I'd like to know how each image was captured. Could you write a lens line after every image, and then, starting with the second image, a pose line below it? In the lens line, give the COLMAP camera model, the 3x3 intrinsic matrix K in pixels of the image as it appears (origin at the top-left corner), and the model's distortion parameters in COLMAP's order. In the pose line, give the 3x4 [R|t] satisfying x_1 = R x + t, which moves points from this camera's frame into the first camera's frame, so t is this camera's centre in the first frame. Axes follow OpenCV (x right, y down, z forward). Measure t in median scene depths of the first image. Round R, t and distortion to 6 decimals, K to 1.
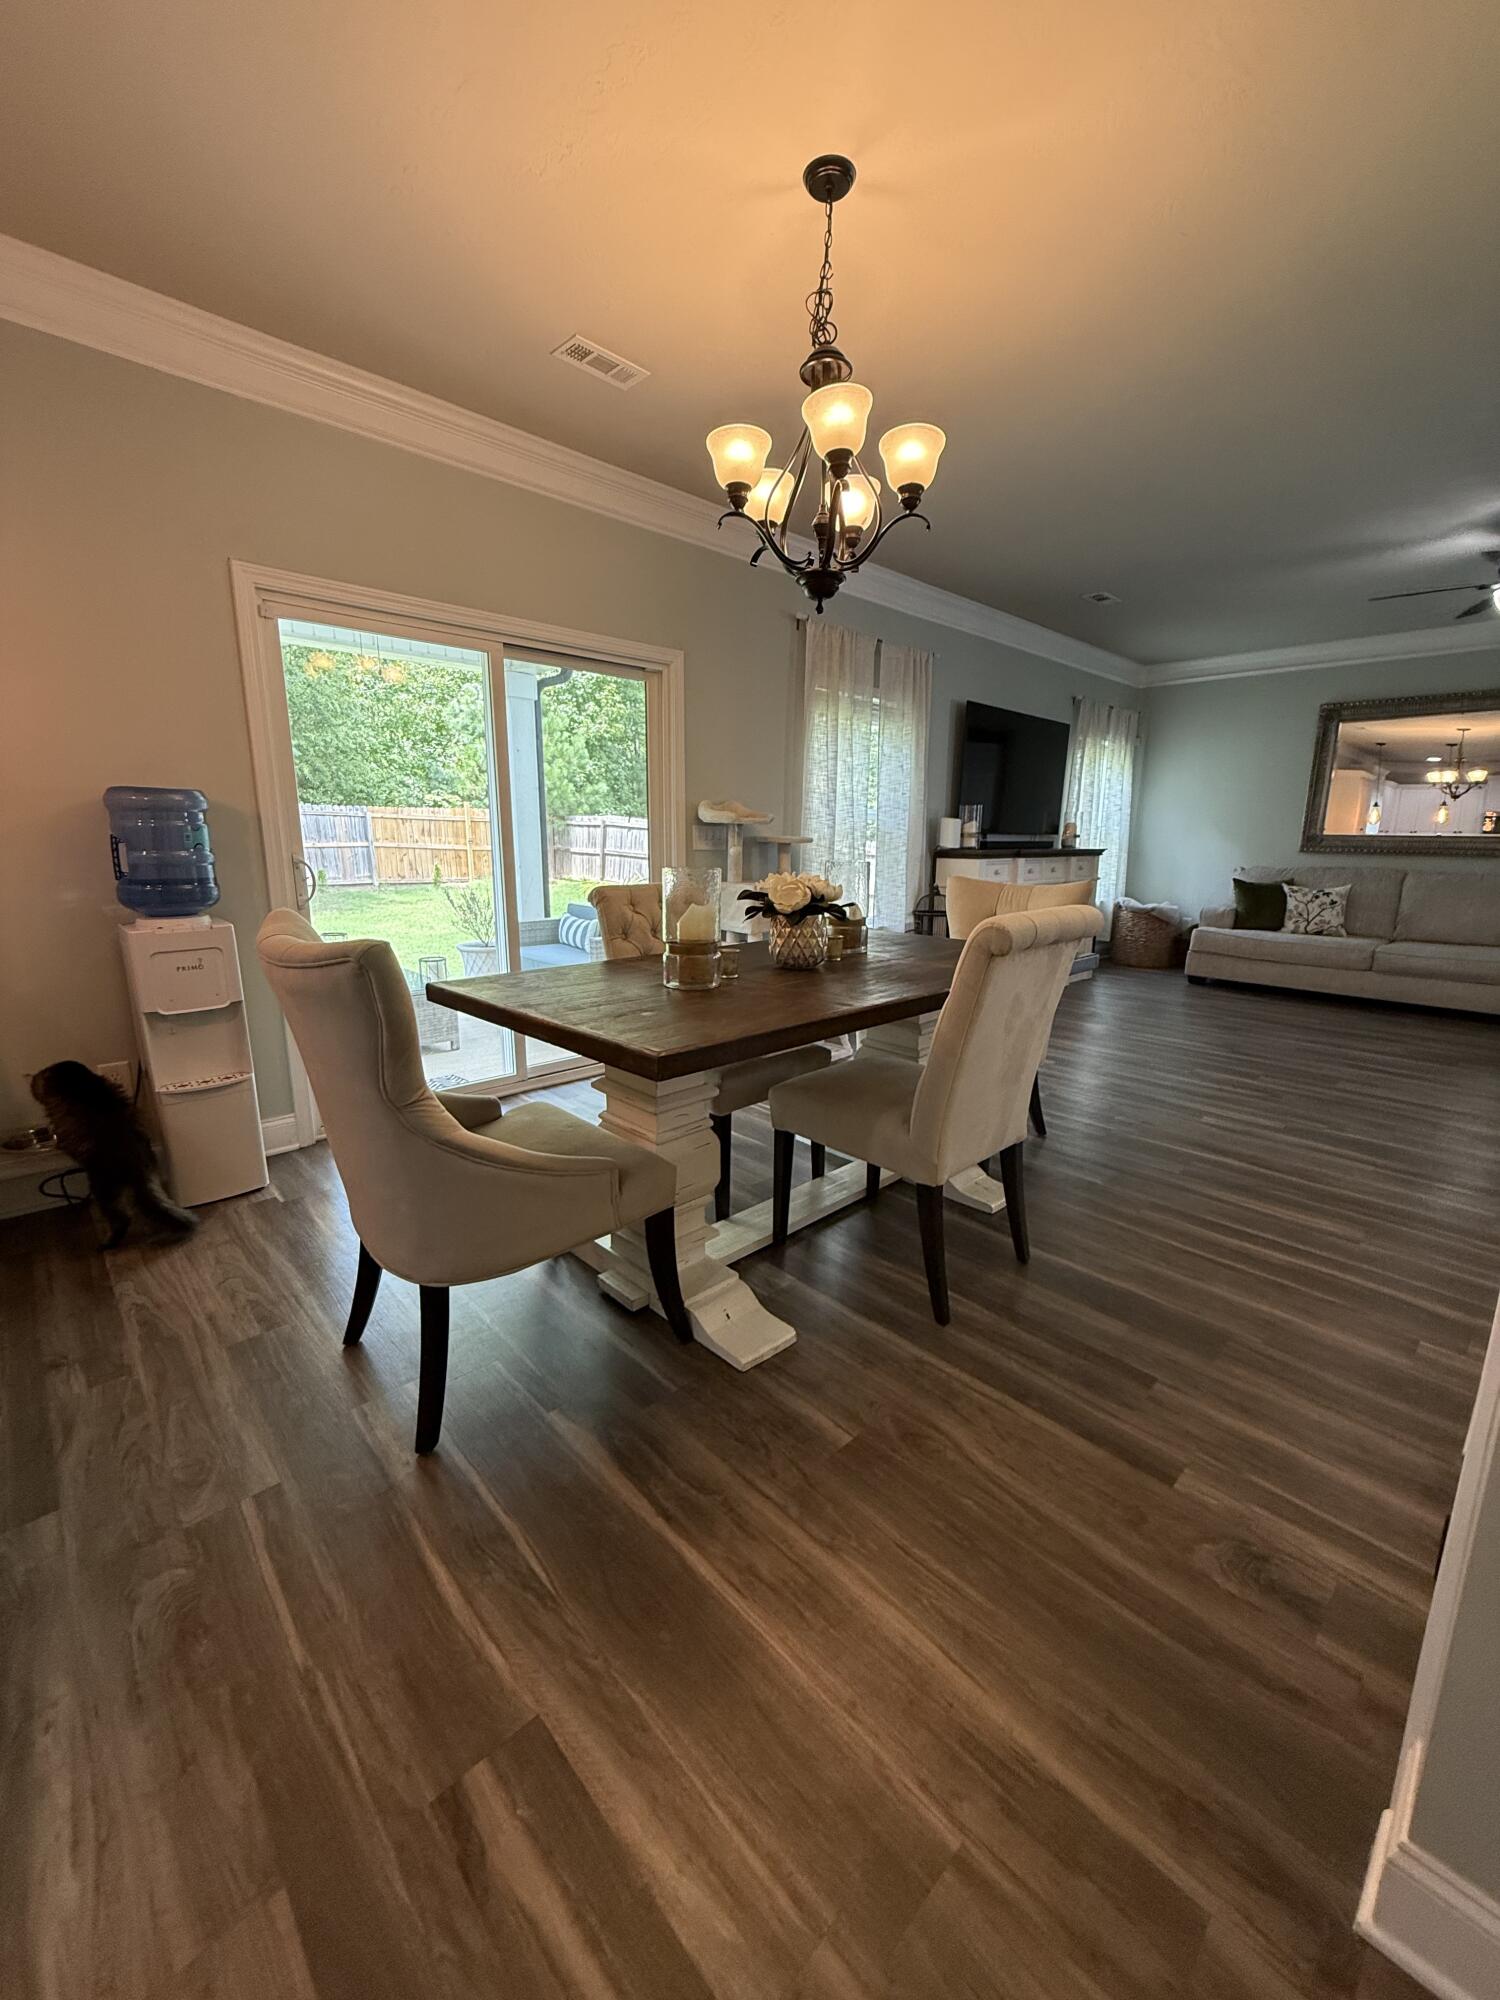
lens RADIAL K [[797.4, 0, 743.4], [0, 797.4, 1002.5], [0, 0, 1]] dist [0.001285, 0.000013]
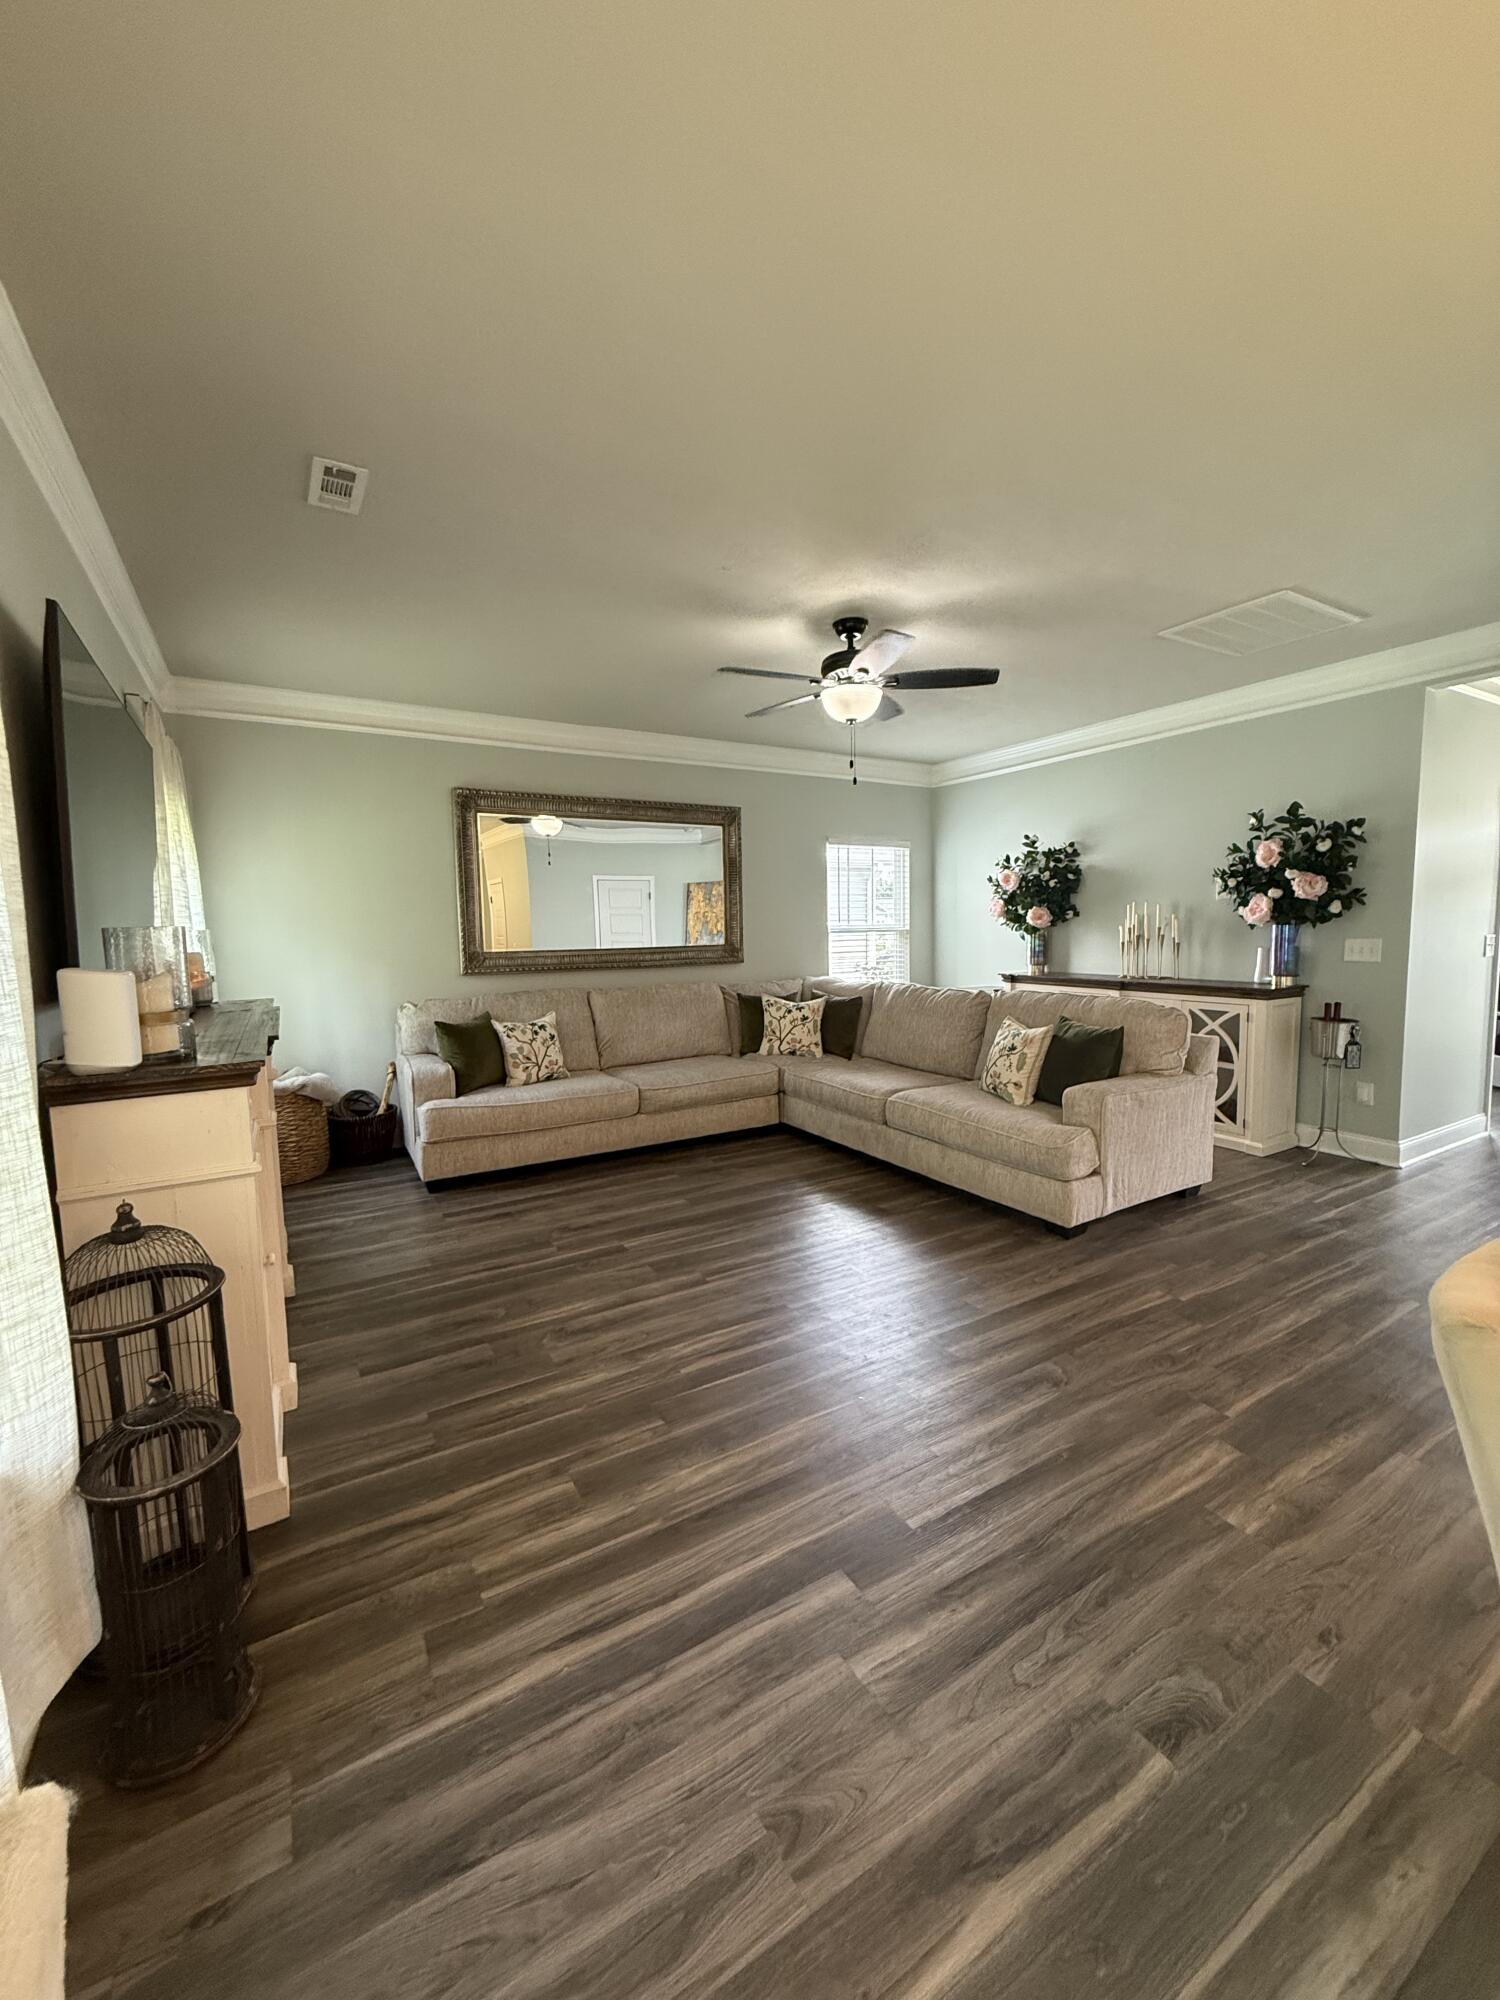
lens RADIAL K [[797.4, 0, 749.2], [0, 797.4, 995.8], [0, 0, 1]] dist [0.001285, 0.000013]
pose [[0.218943, -0.101587, 0.970435, 0.020374], [0.223156, 0.973419, 0.051552, -0.161065], [-0.949876, 0.205271, 0.235793, 0.616119]]
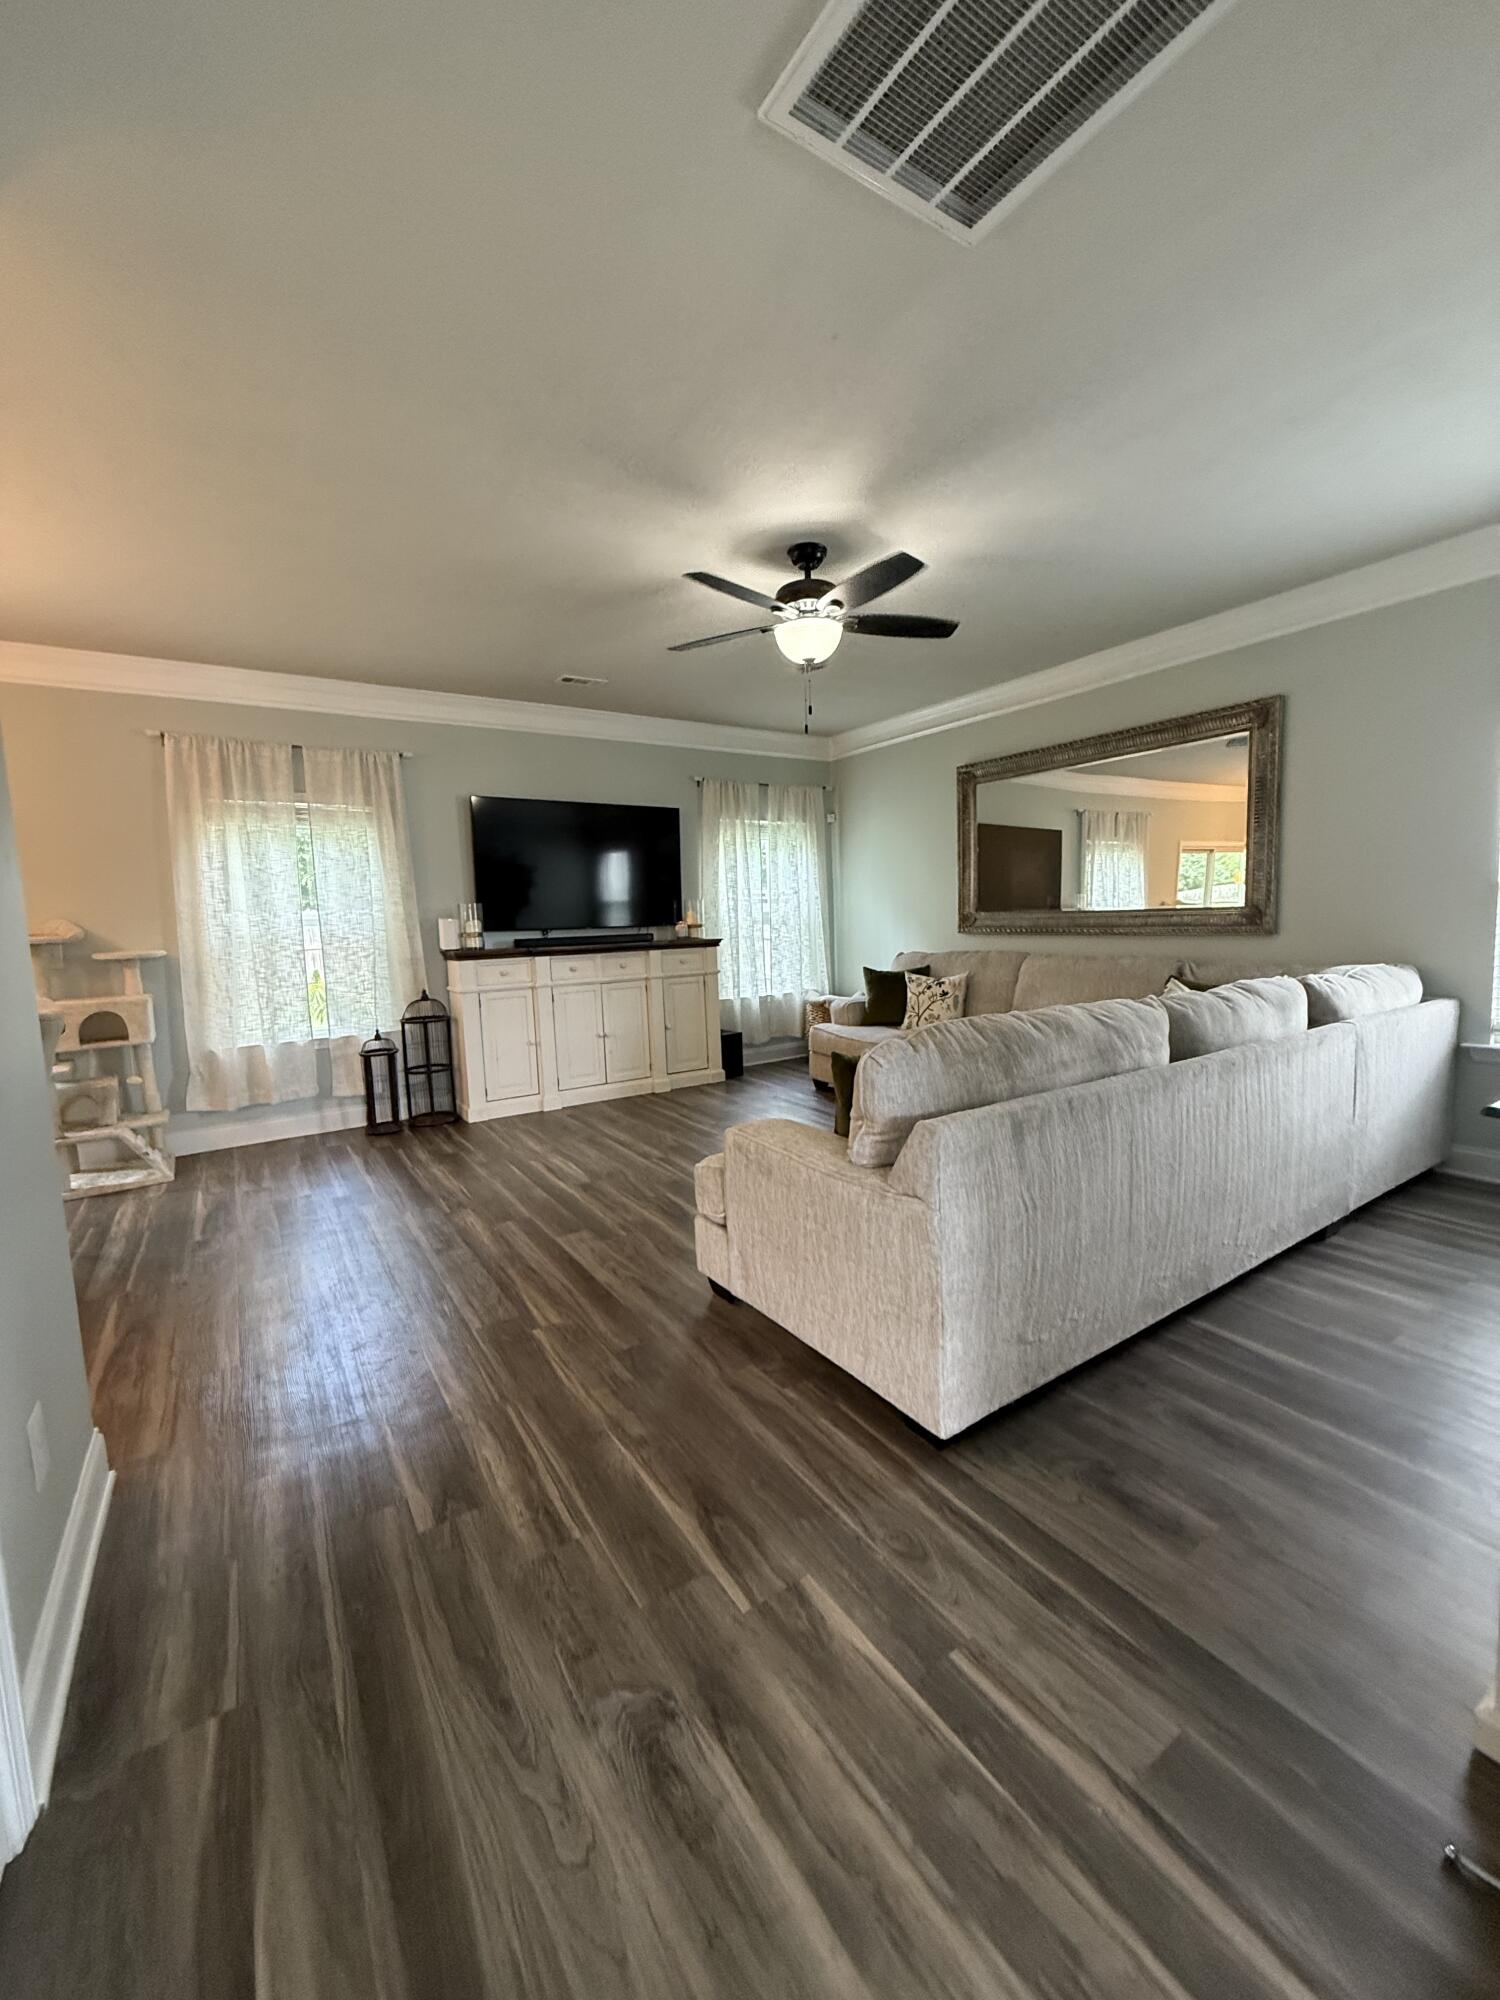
lens RADIAL K [[797.4, 0, 747.5], [0, 797.4, 994.8], [0, 0, 1]] dist [0.001285, 0.000013]
pose [[0.982989, -0.023682, -0.182132, 0.683604], [0.003638, 0.993968, -0.109606, -0.032421], [0.183629, 0.107079, 0.977146, 0.138413]]
